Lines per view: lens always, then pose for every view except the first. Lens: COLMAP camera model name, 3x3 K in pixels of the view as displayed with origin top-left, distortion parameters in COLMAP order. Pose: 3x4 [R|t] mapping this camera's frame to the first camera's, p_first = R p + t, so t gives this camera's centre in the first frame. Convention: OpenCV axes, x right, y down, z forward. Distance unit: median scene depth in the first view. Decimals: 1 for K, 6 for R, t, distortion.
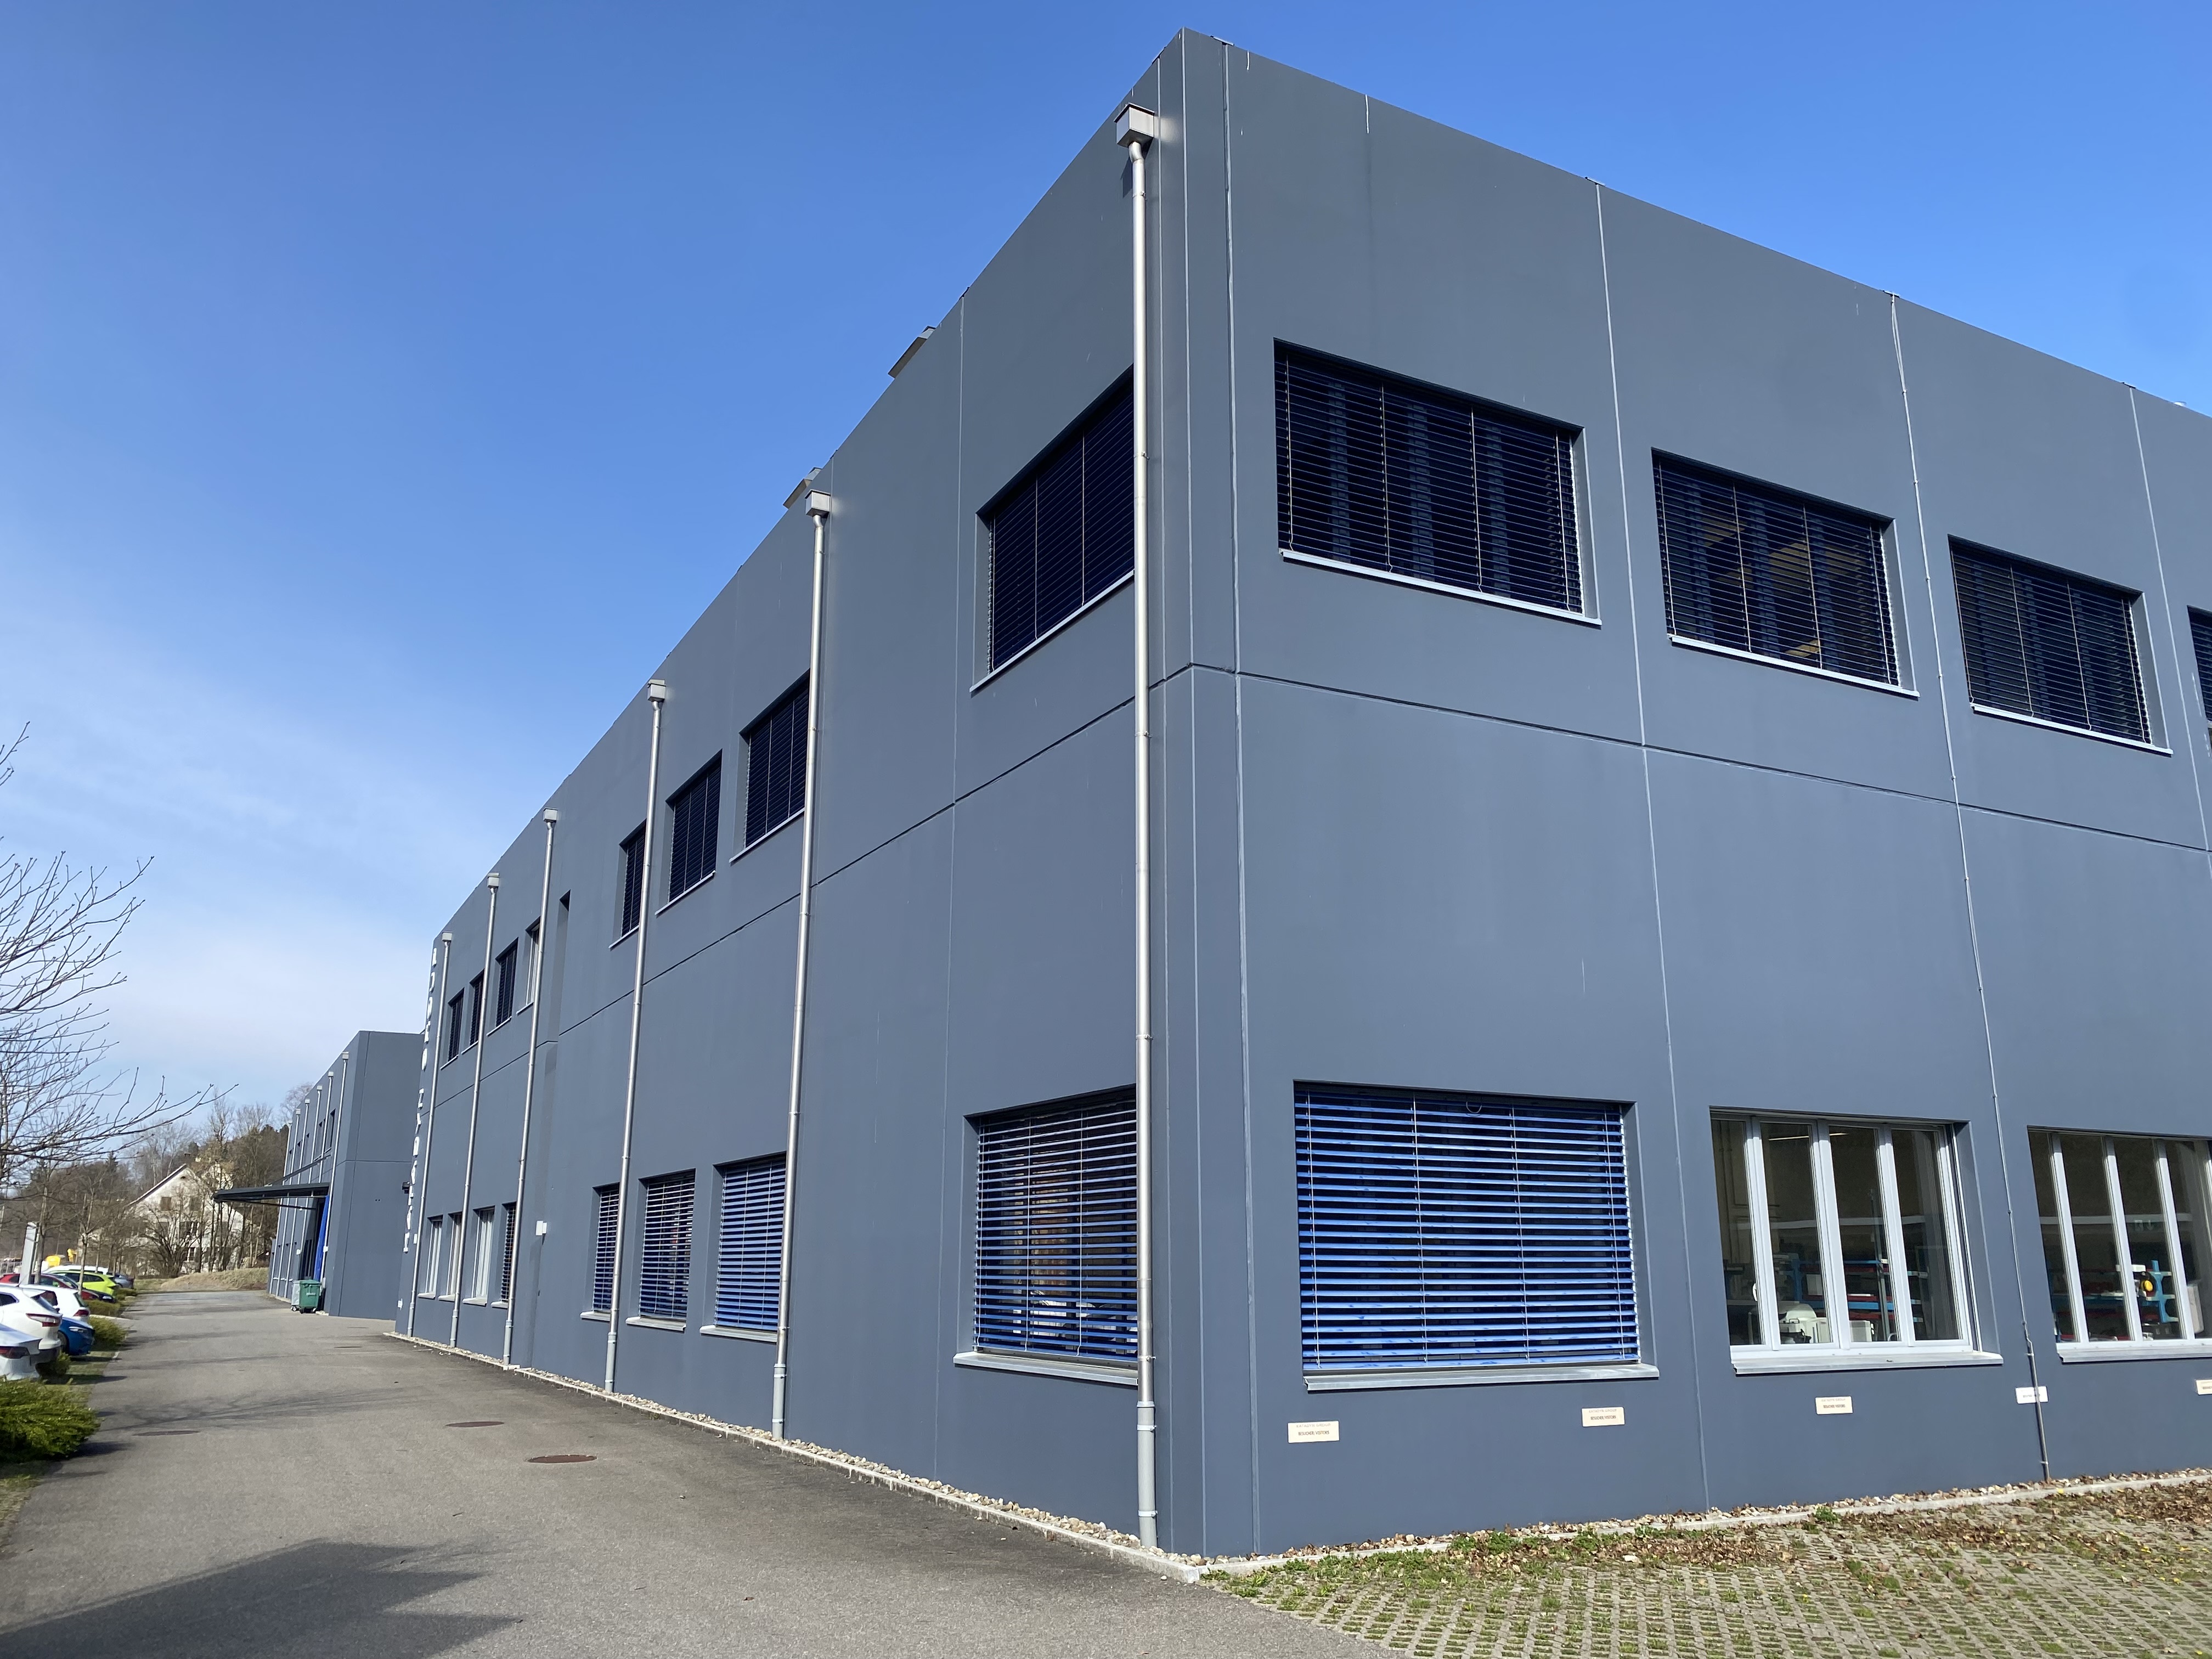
lens RADIAL K [[1704.0, 0, 1106.0], [0, 1704.0, 829.5], [0, 0, 1]] dist [0.017503, 0.010521]
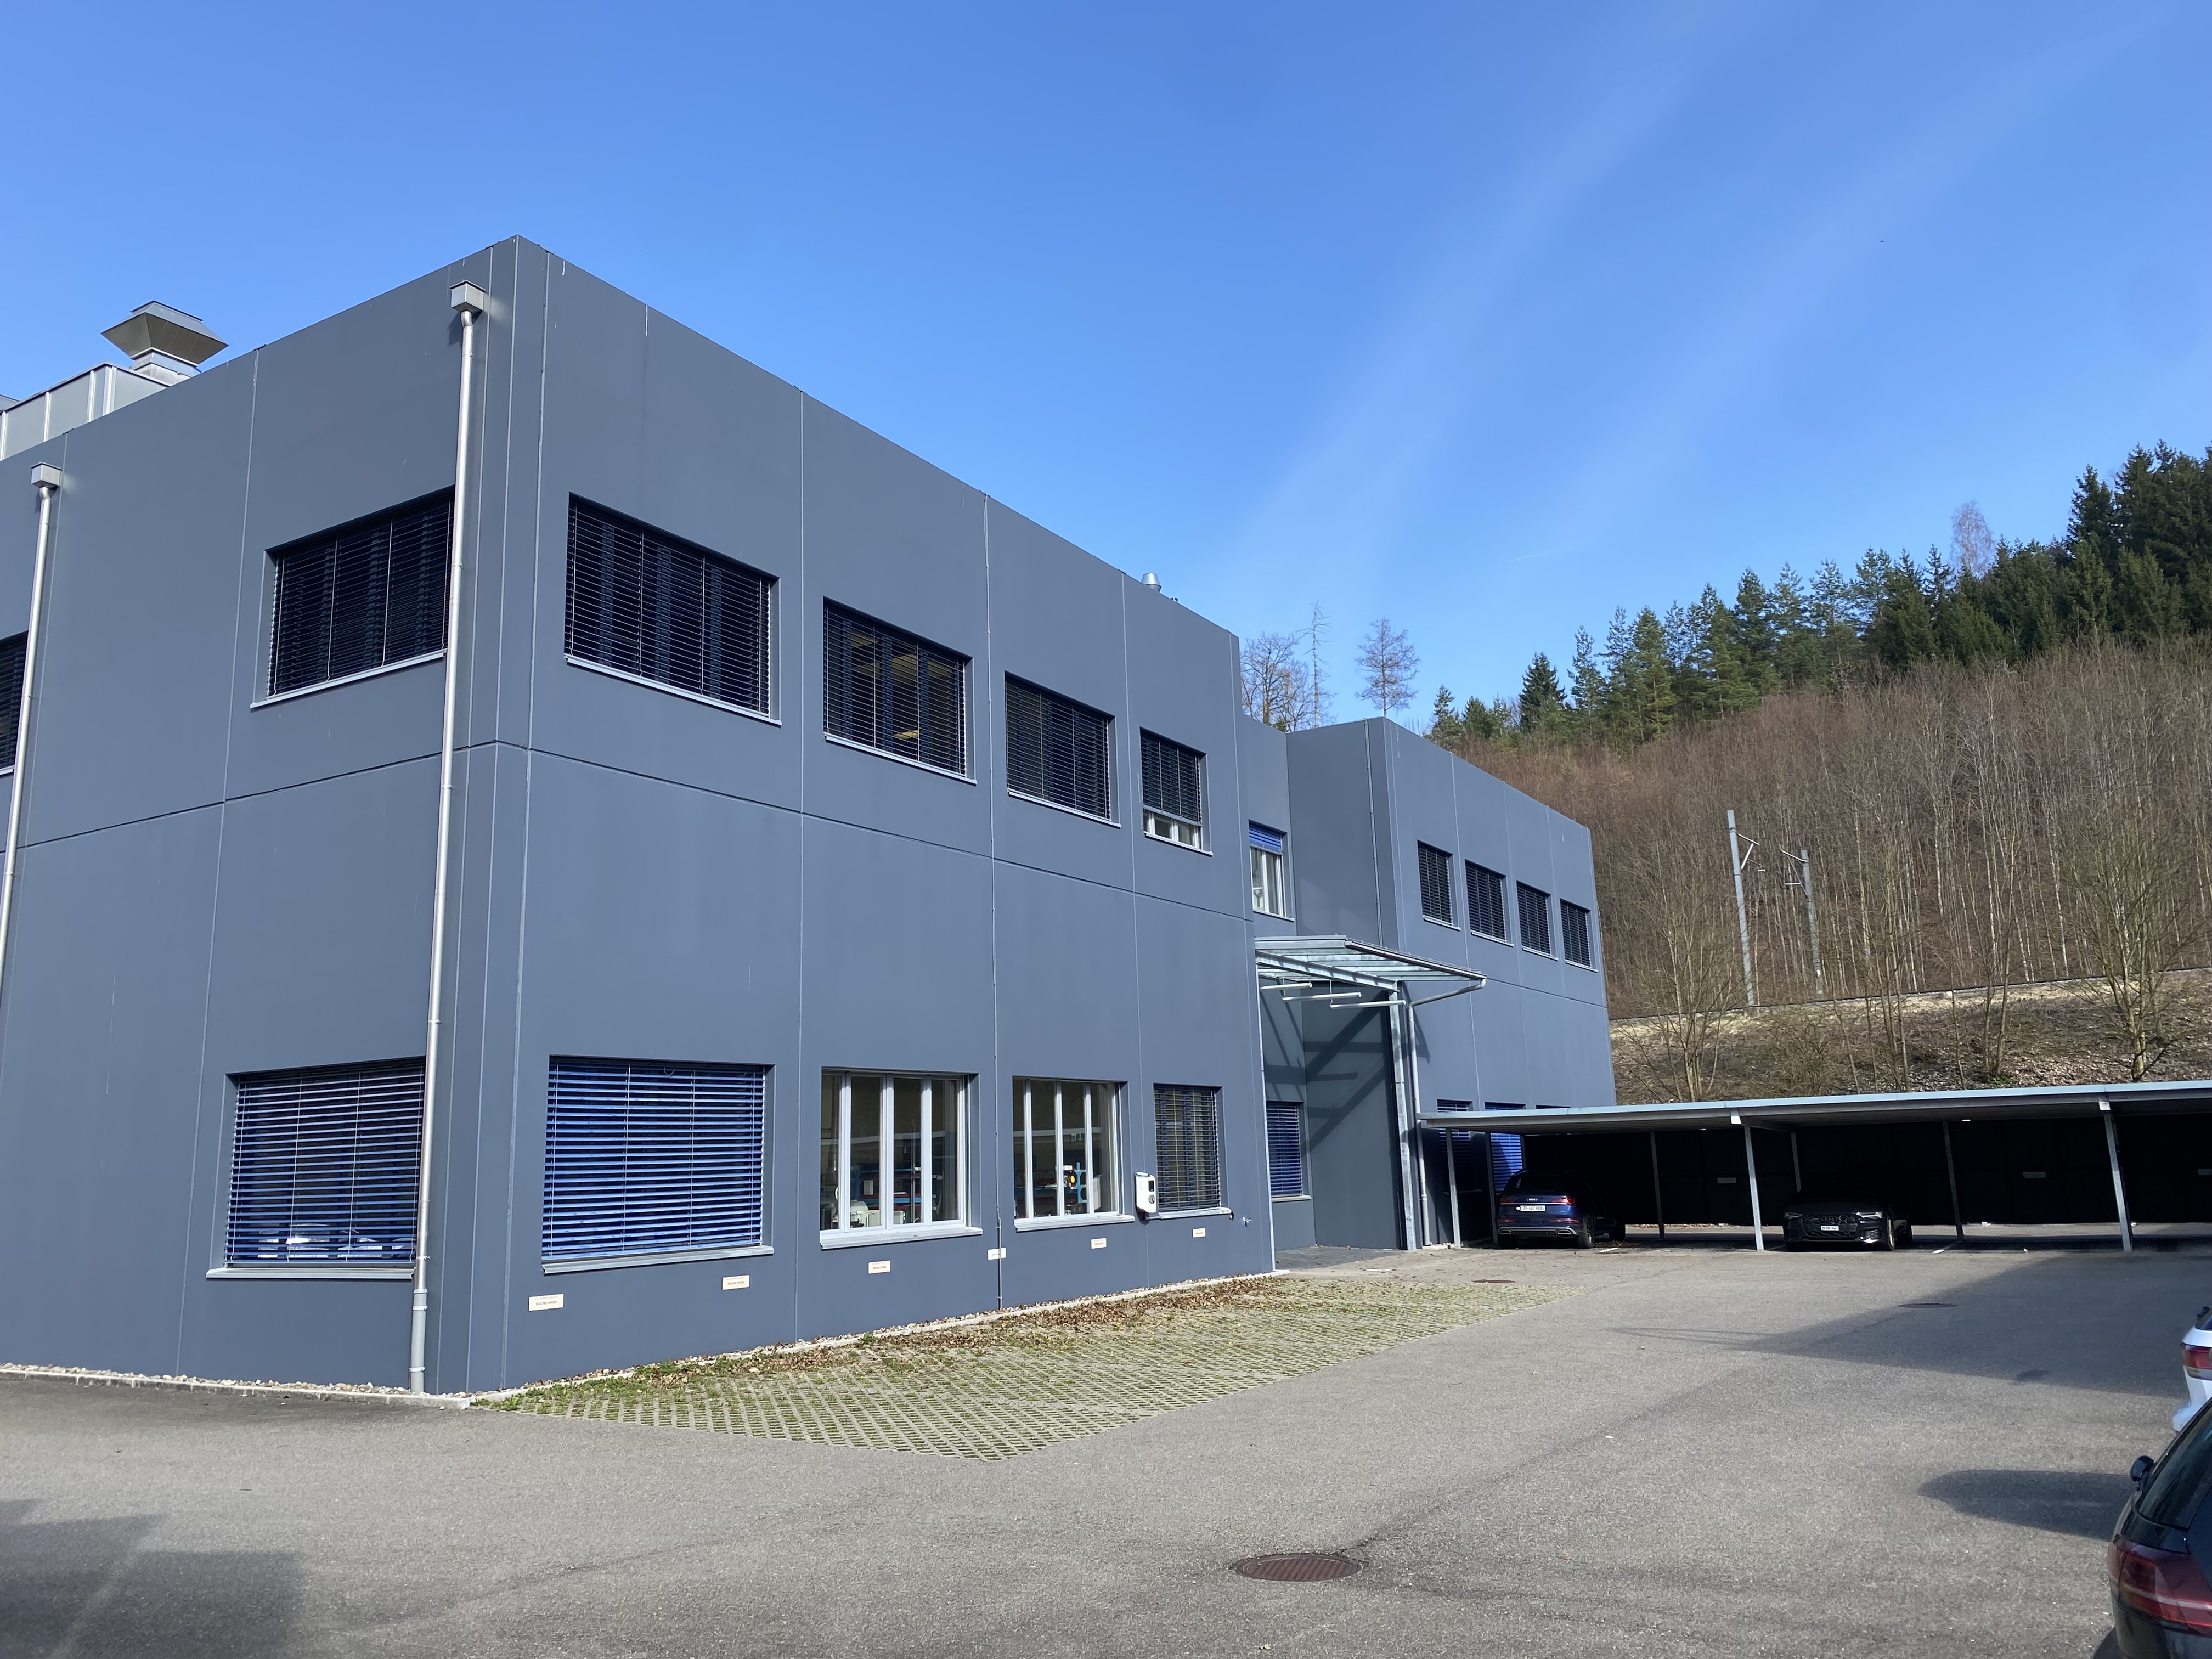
lens RADIAL K [[1696.4, 0, 1109.3], [0, 1696.4, 798.6], [0, 0, 1]] dist [0.009669, -0.029234]
pose [[0.856102, 0.082710, 0.510146, -0.185138], [-0.096636, 0.995319, 0.000798, -0.086693], [-0.507693, -0.049982, 0.860087, -0.338727]]
